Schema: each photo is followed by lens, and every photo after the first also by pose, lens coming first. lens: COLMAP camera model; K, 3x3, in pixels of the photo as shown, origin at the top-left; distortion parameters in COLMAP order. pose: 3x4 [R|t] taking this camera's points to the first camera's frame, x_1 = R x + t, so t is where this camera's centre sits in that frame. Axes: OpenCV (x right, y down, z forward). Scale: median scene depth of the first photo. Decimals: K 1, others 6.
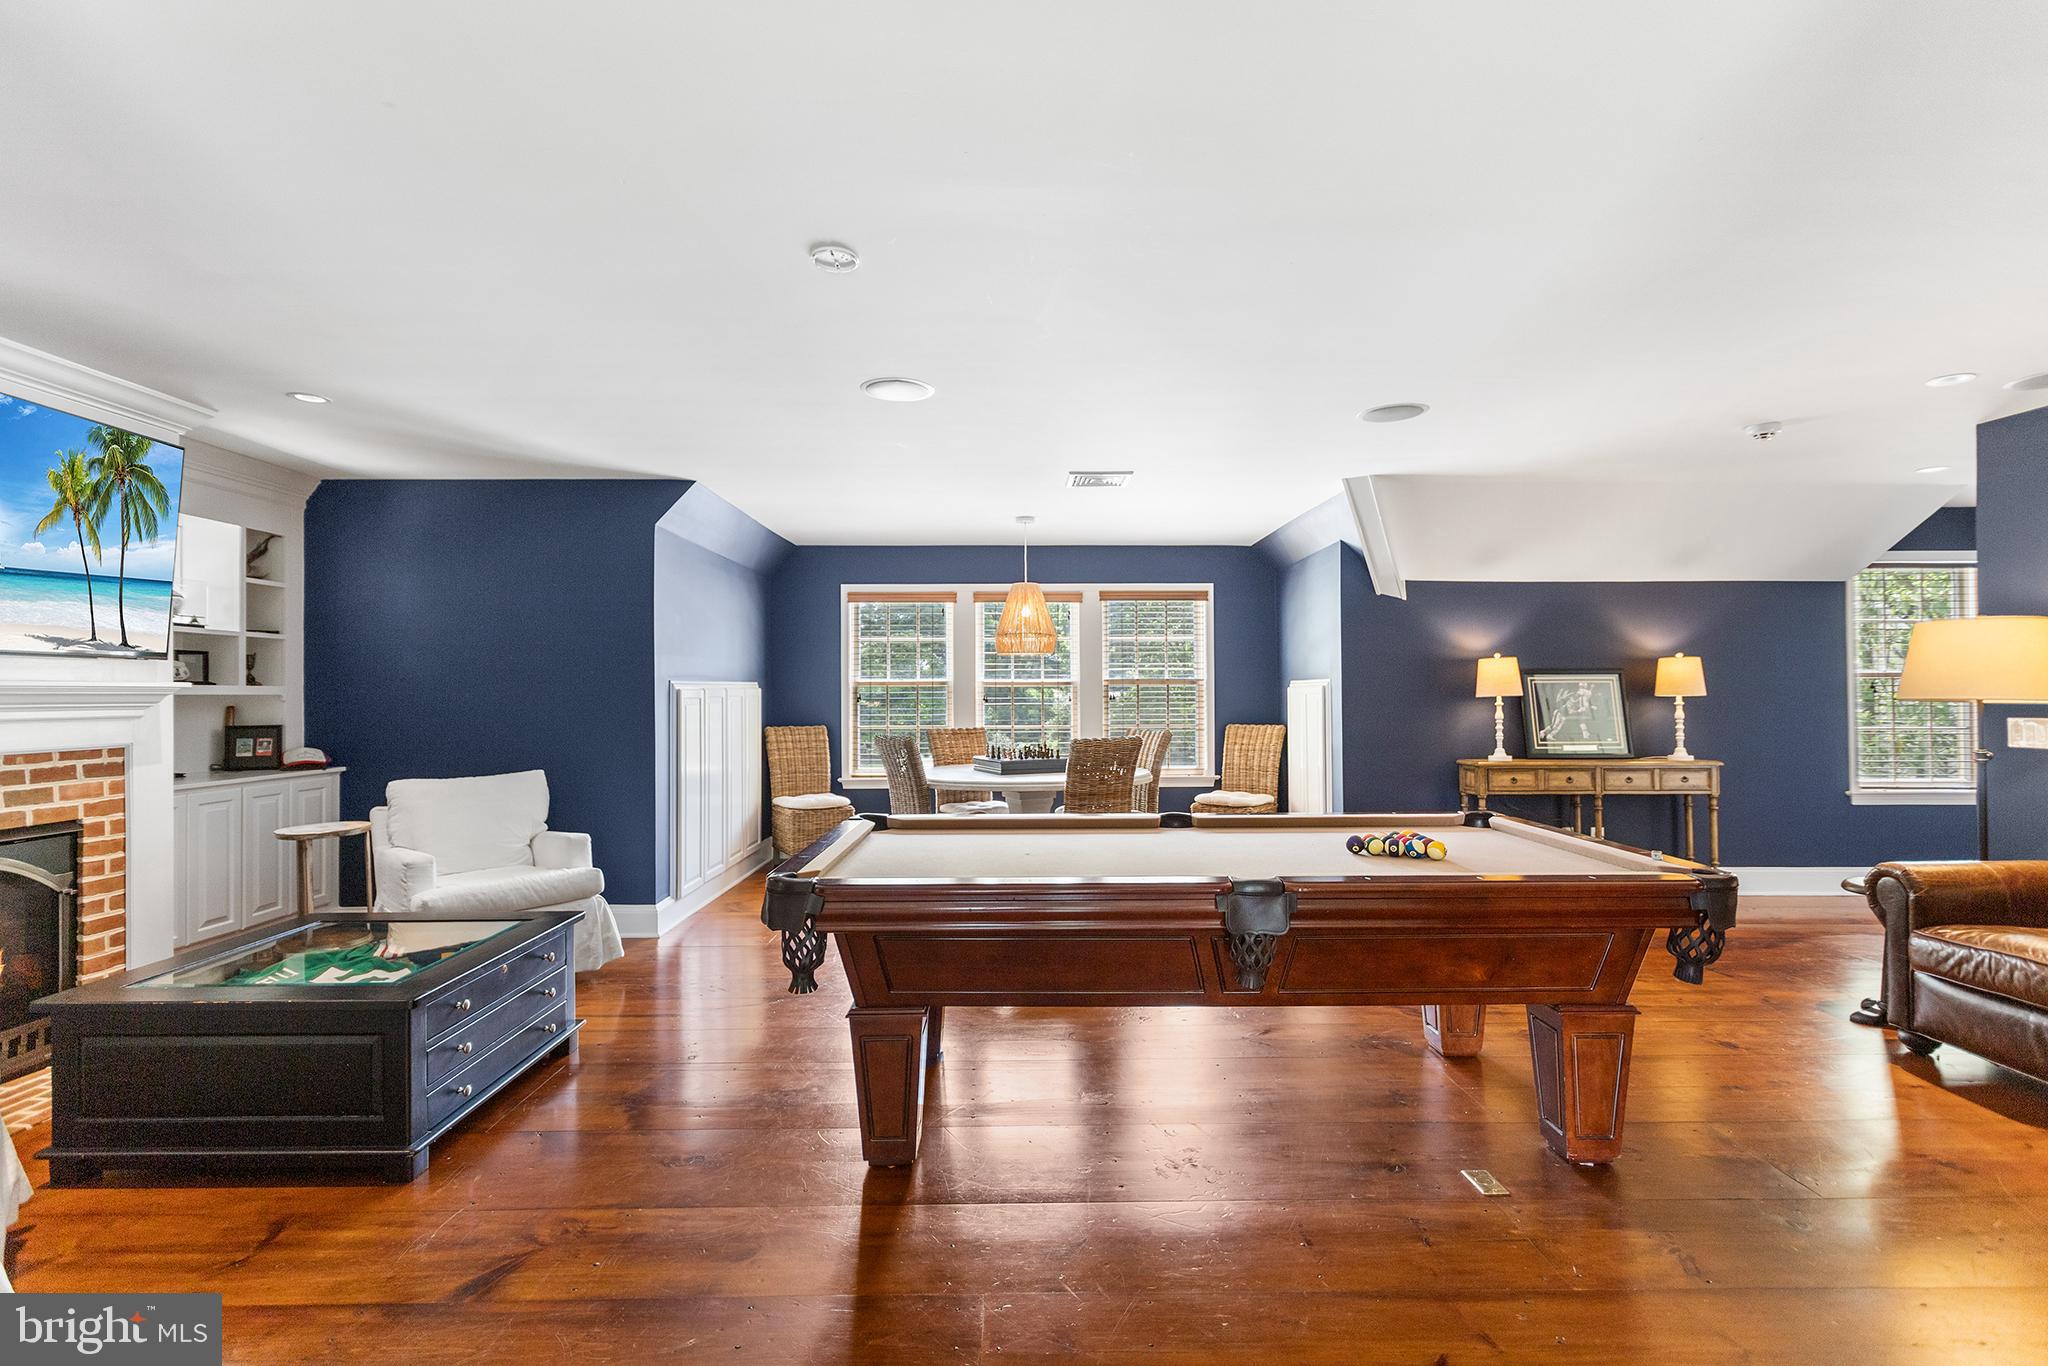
lens RADIAL K [[975.6, 0, 1024.0], [0, 975.6, 683.0], [0, 0, 1]] dist [0.001404, 0.001235]
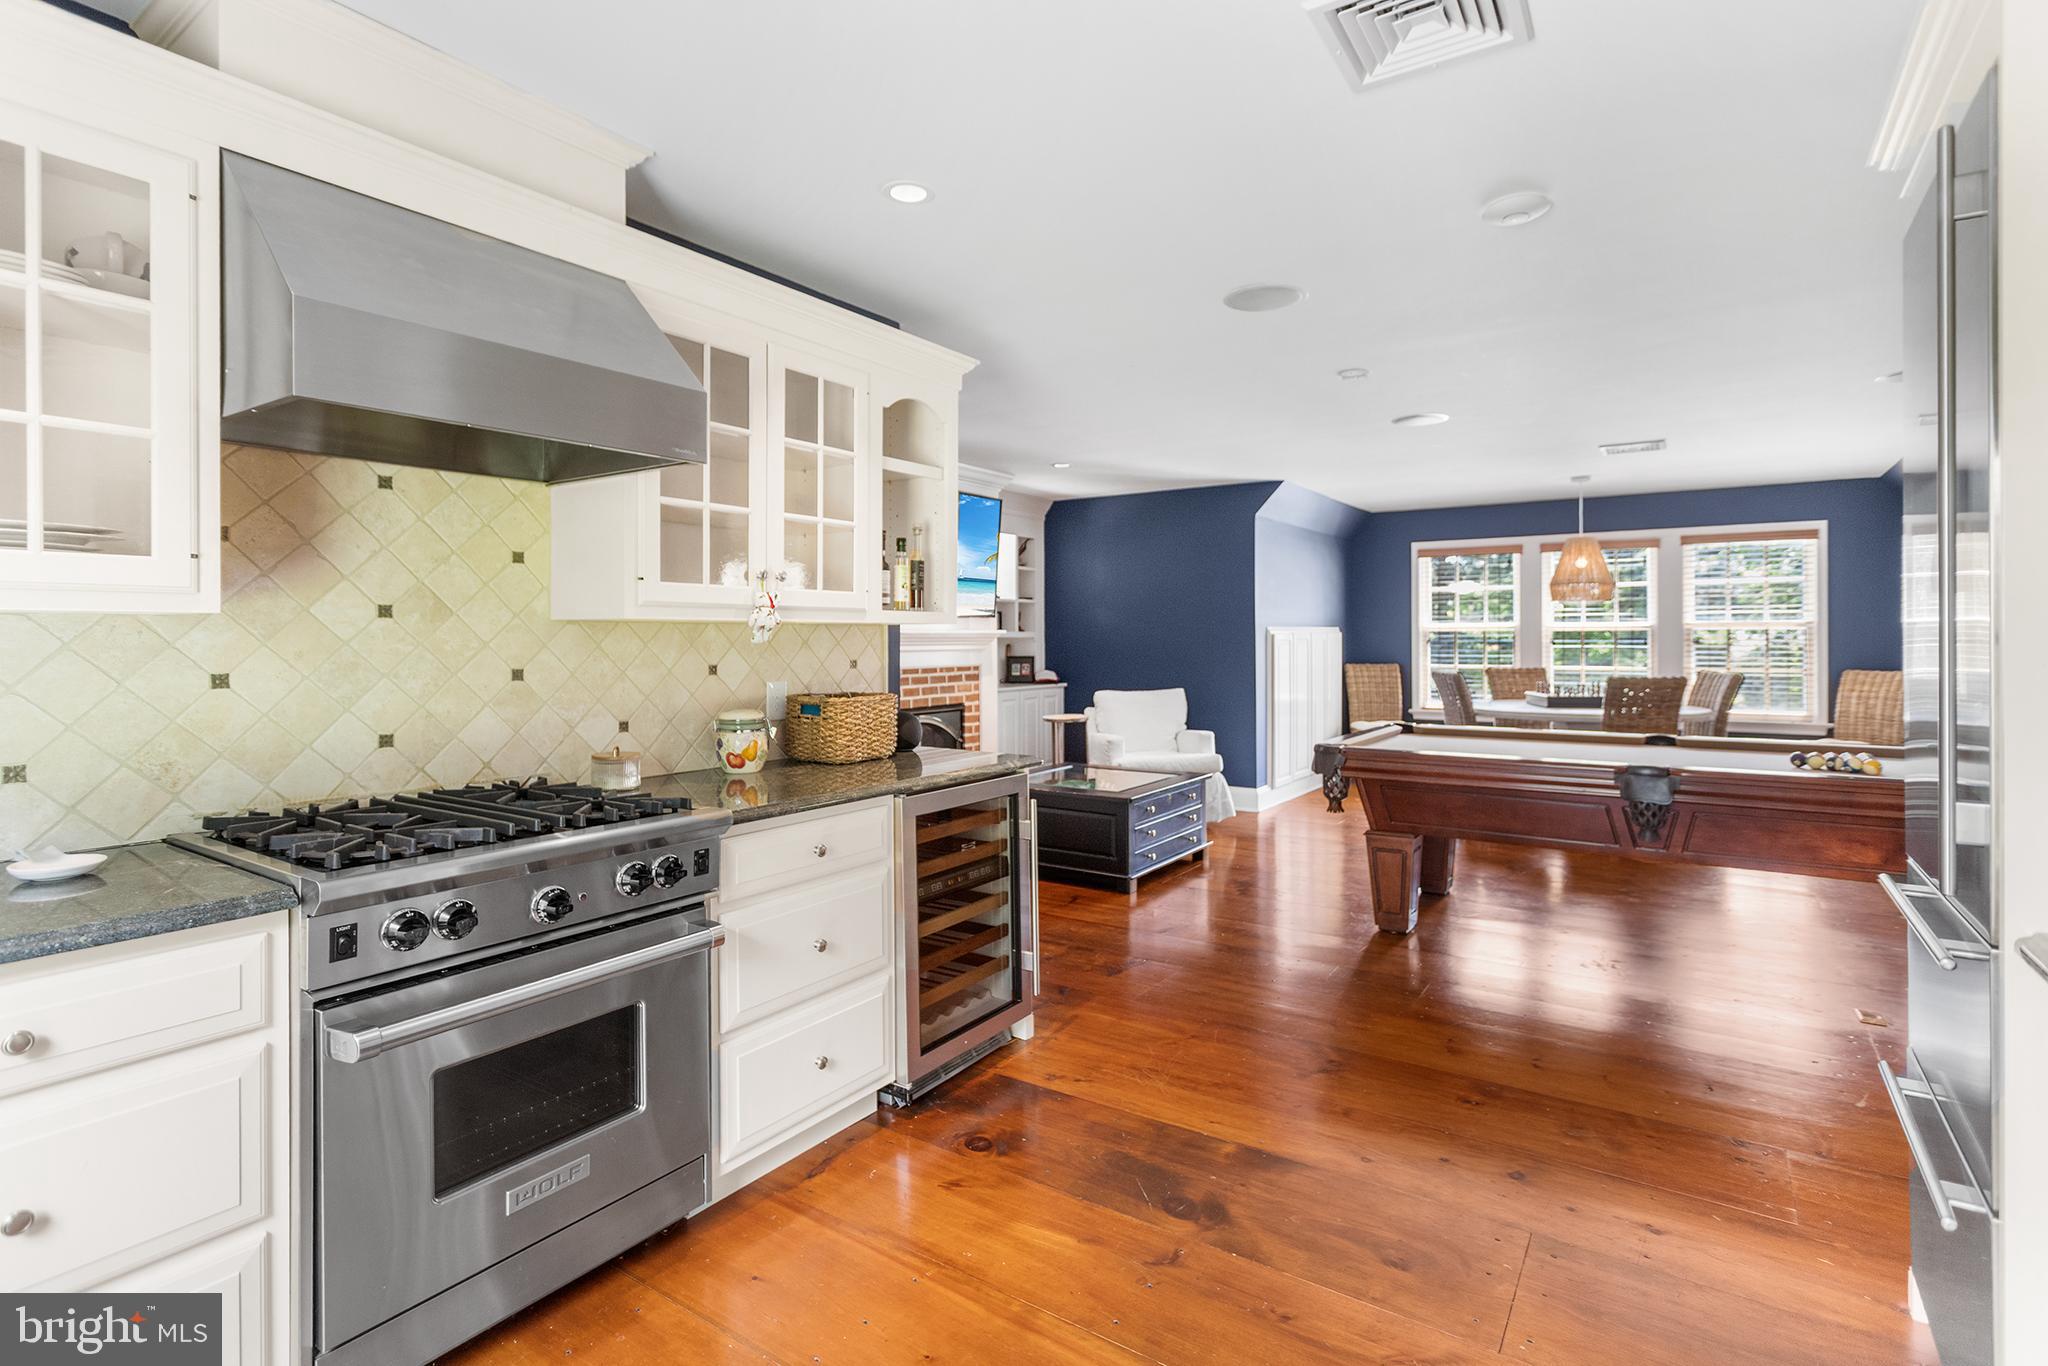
lens RADIAL K [[991.9, 0, 1015.5], [0, 991.9, 642.6], [0, 0, 1]] dist [0.001374, 0.000507]
pose [[0.821345, 0.004037, -0.570418, 0.157091], [0.005729, 0.999866, 0.015325, -0.004760], [0.570403, -0.015855, 0.821212, -0.381576]]
